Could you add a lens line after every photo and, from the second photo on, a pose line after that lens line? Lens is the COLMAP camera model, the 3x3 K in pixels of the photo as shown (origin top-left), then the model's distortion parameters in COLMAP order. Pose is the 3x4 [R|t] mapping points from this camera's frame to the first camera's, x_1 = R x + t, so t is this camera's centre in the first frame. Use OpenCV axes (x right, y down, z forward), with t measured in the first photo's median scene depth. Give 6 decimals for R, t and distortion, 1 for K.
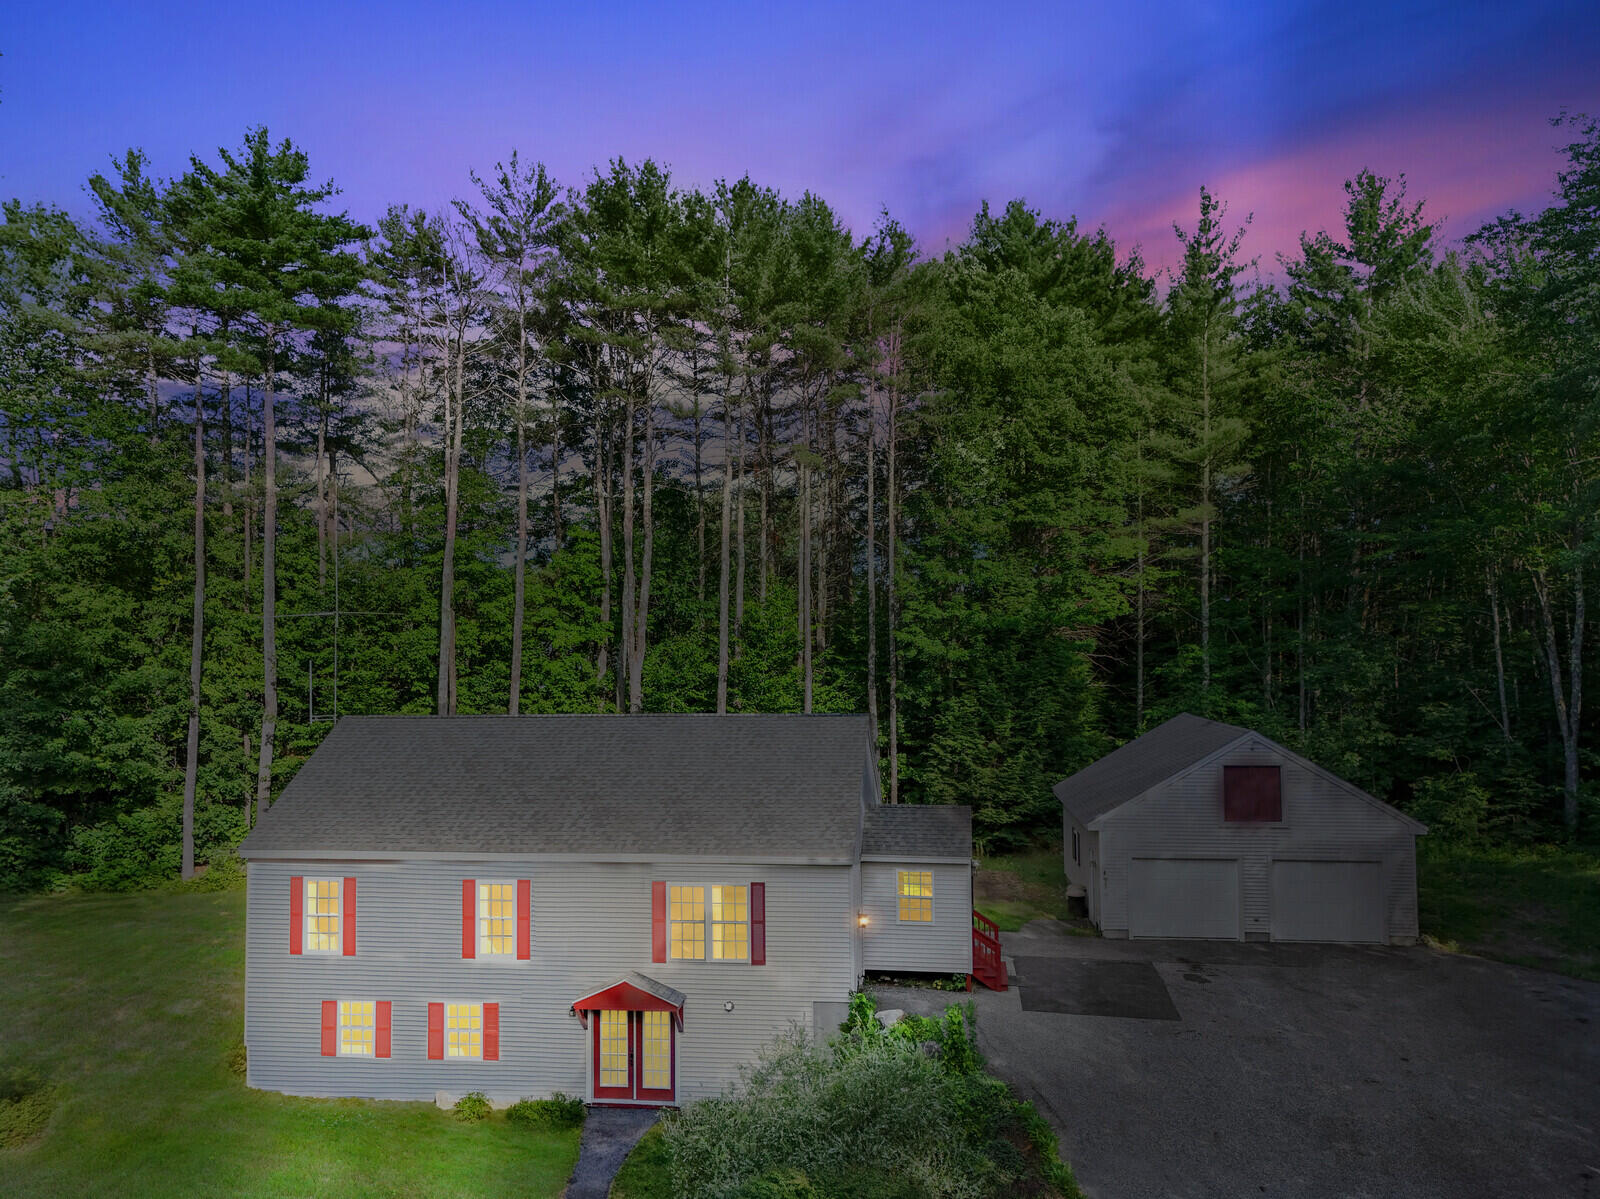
lens RADIAL K [[1189.8, 0, 796.9], [0, 1189.8, 594.2], [0, 0, 1]] dist [0.039392, -0.004467]
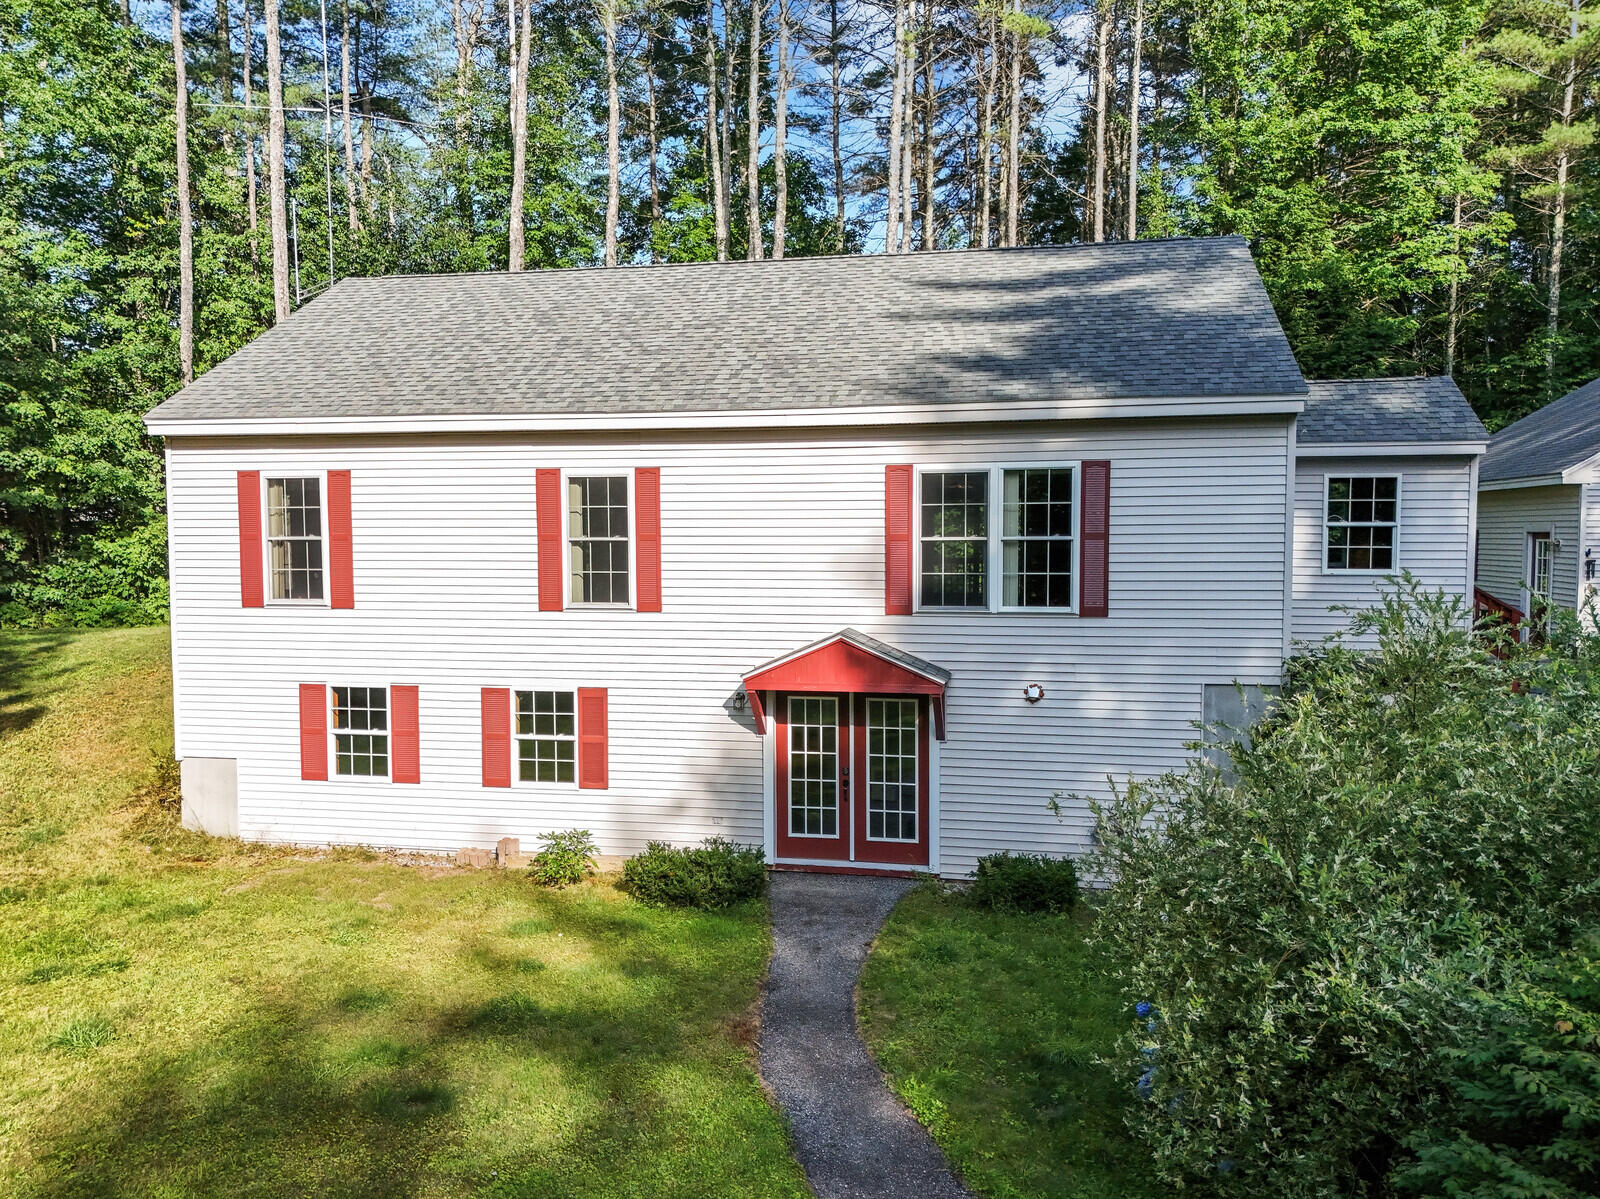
lens RADIAL K [[1189.8, 0, 797.3], [0, 1189.8, 586.0], [0, 0, 1]] dist [0.039392, -0.004467]
pose [[0.997969, 0.010702, -0.062804, -0.070624], [-0.005079, 0.996017, 0.089013, 0.137530], [0.063506, -0.088514, 0.994048, 0.258945]]
